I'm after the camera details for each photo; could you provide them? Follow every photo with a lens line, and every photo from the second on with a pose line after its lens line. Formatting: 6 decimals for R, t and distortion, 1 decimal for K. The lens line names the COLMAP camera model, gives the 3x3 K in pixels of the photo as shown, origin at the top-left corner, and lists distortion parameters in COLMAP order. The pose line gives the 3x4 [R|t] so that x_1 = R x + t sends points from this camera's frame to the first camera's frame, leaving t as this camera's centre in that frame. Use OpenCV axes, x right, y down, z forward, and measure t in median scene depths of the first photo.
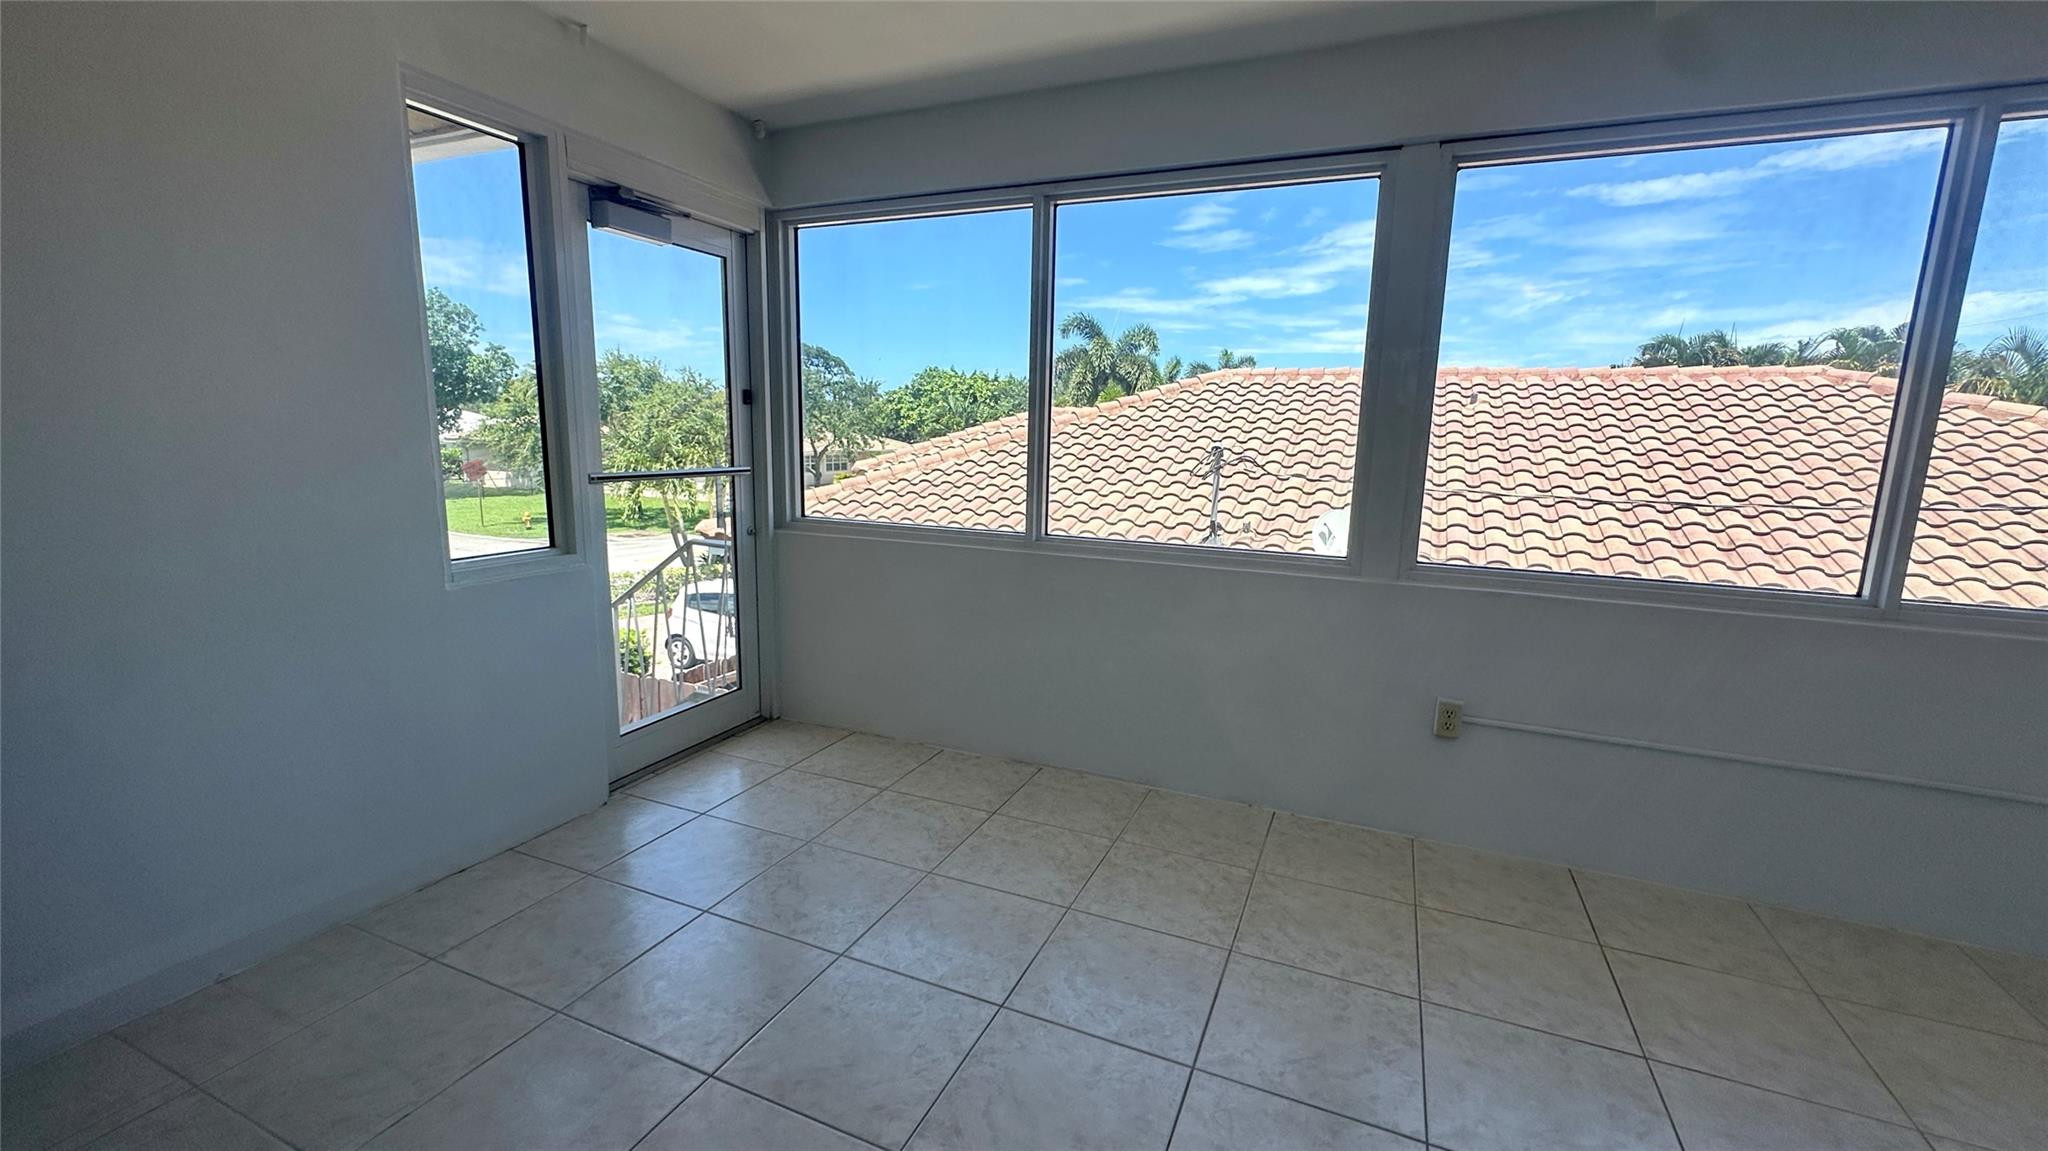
lens RADIAL K [[823.8, 0, 1027.1], [0, 823.8, 573.6], [0, 0, 1]] dist [0.001666, 0.000194]
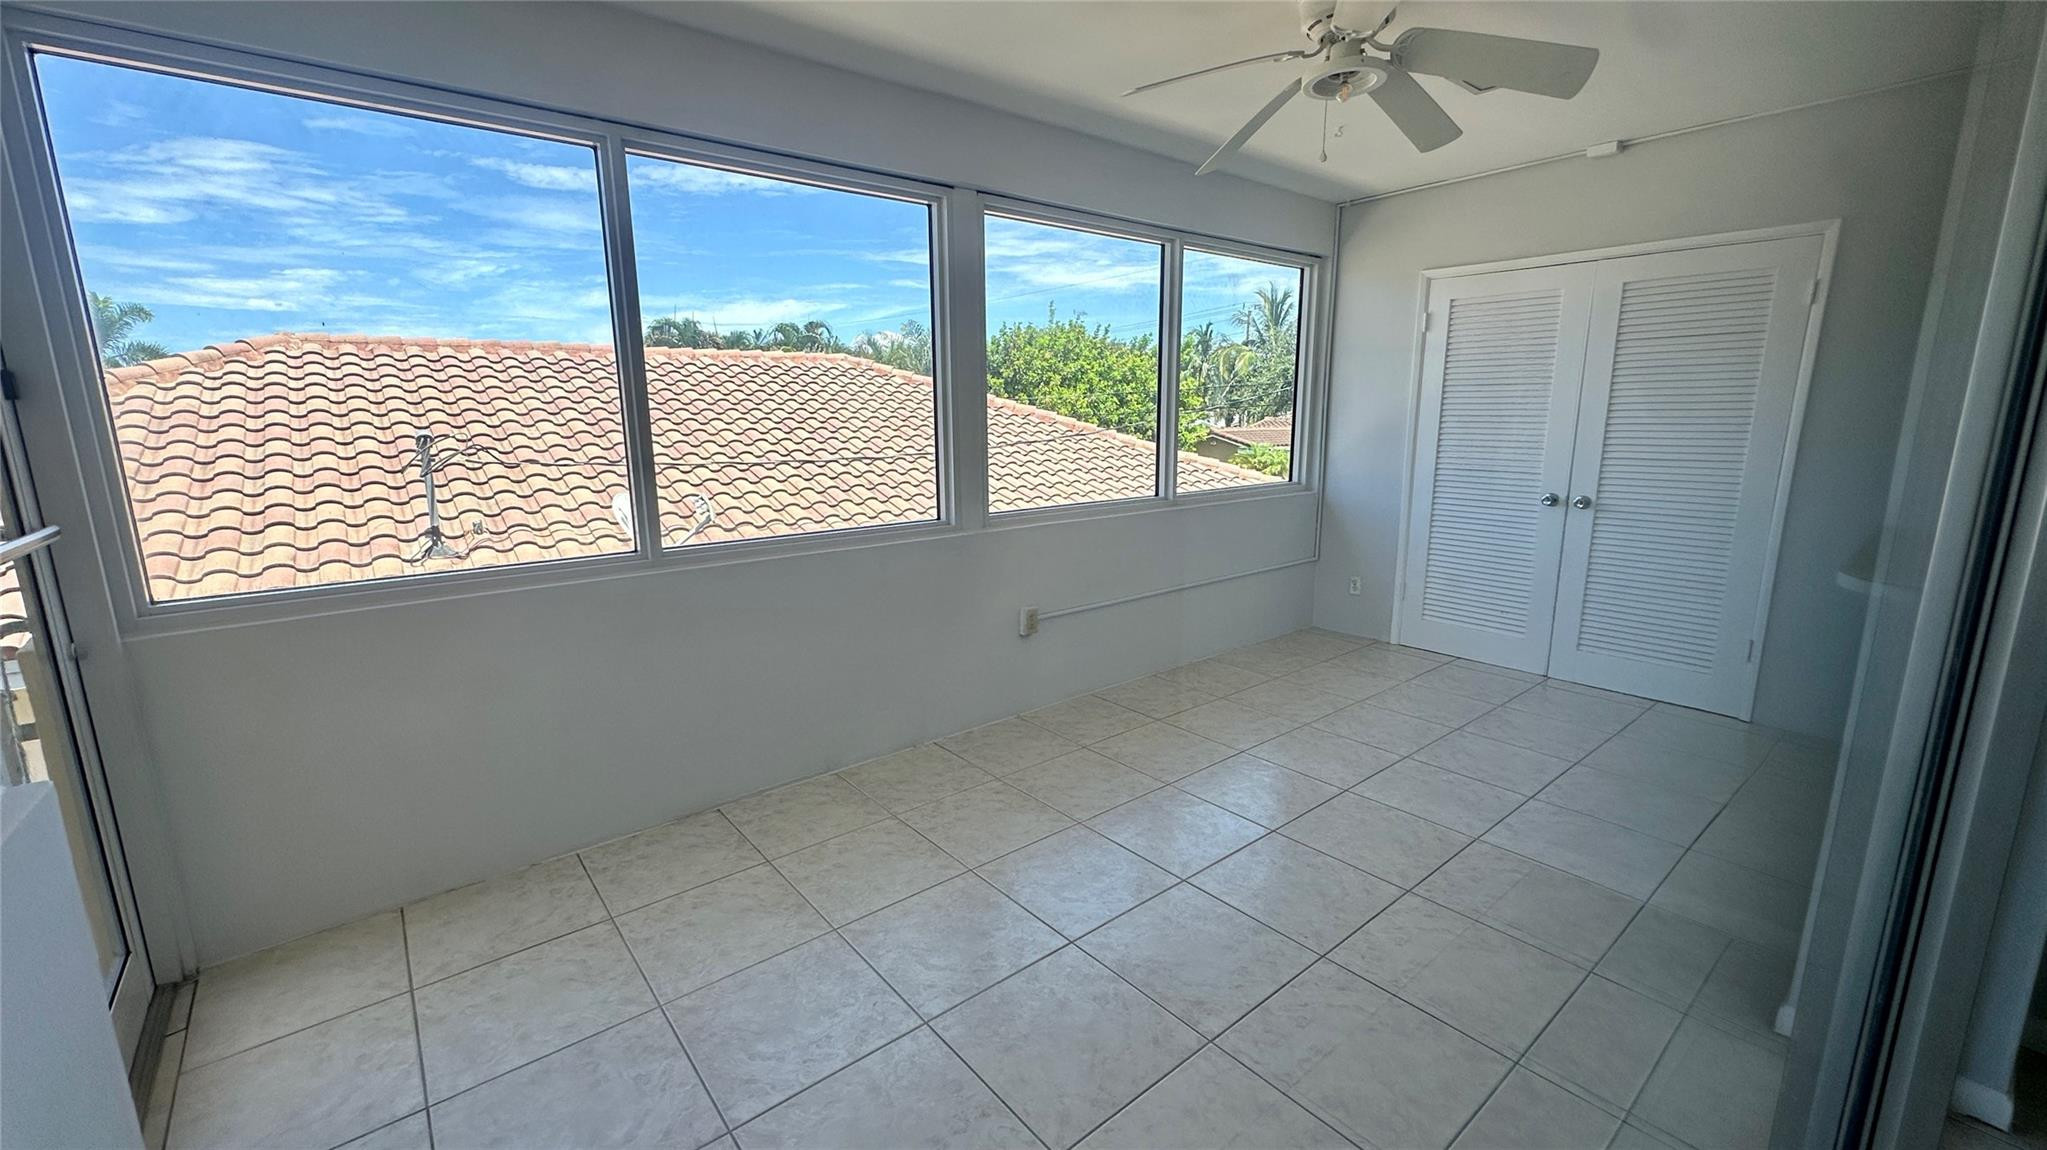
lens RADIAL K [[823.4, 0, 1007.5], [0, 823.4, 570.8], [0, 0, 1]] dist [0.001666, 0.000194]
pose [[0.471398, -0.197644, 0.859489, -0.643218], [0.172185, 0.976436, 0.130099, -0.087502], [-0.864949, 0.086662, 0.494321, 0.330038]]
